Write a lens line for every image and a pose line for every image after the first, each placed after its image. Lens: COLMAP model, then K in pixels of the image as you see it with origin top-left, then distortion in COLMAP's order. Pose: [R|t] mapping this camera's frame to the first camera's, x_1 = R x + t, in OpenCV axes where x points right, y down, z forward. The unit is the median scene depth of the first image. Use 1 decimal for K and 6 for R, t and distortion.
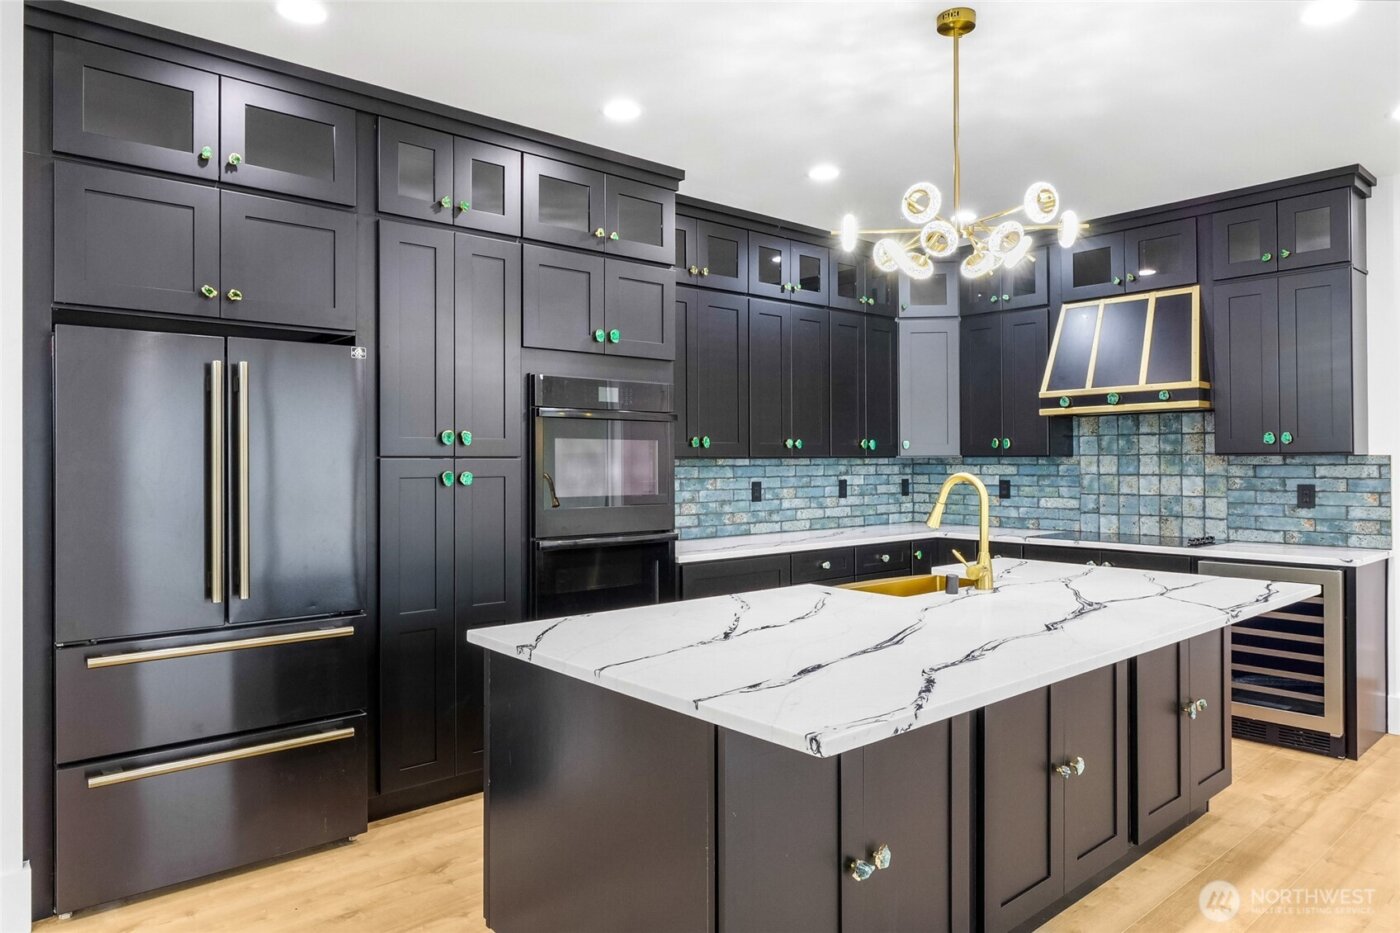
lens RADIAL K [[893.0, 0, 700.0], [0, 893.0, 466.5], [0, 0, 1]] dist [0.002049, 0.003070]
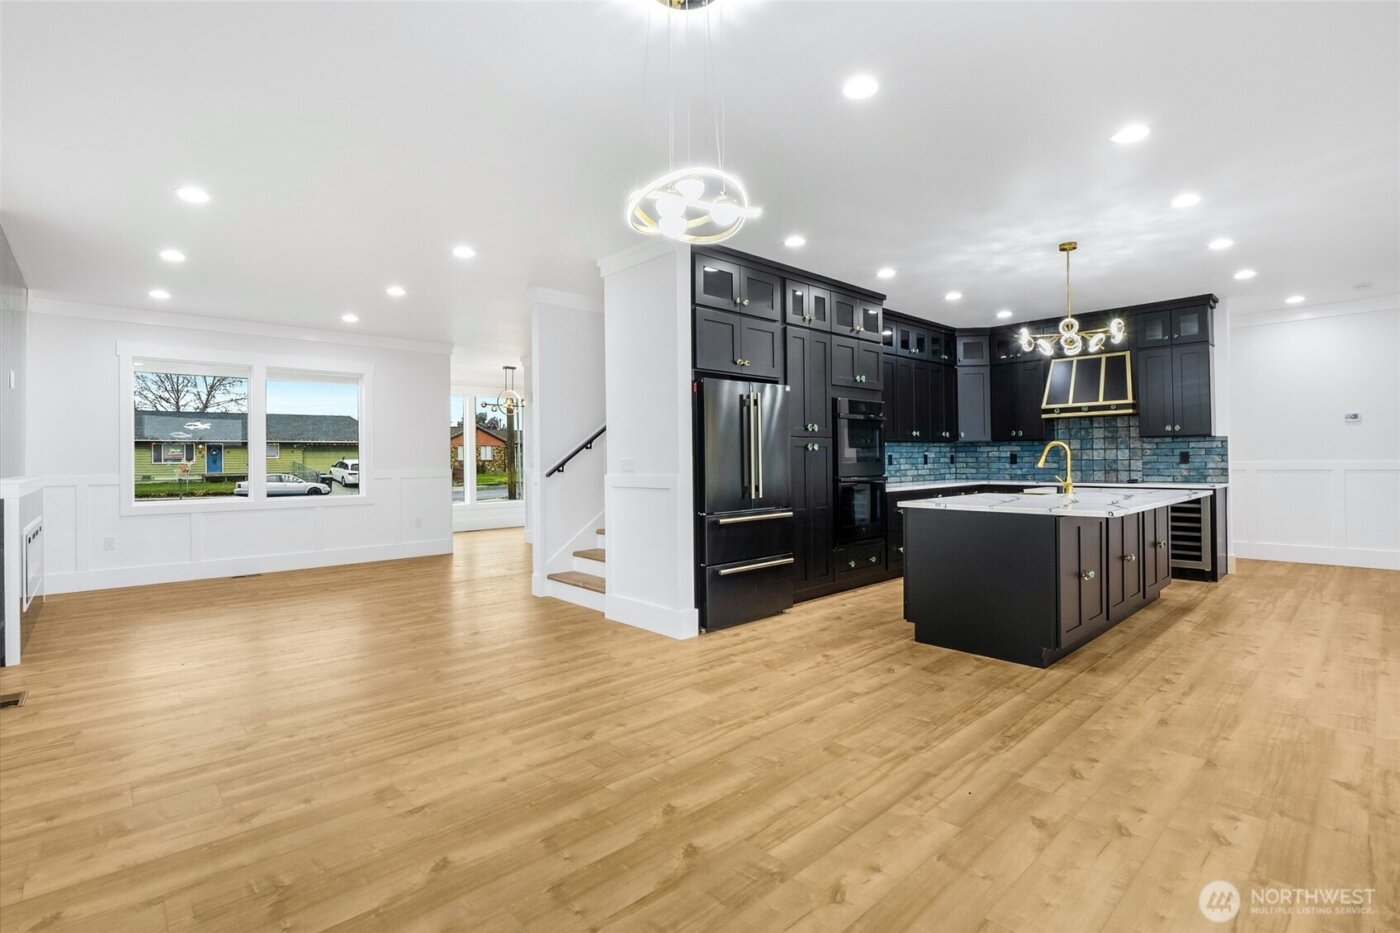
lens RADIAL K [[649.7, 0, 694.6], [0, 649.7, 461.0], [0, 0, 1]] dist [-0.011572, 0.000377]
pose [[0.999580, -0.007696, 0.027946, -0.442775], [0.007812, 0.999961, -0.004045, 0.037465], [-0.027914, 0.004262, 0.999601, -0.394727]]
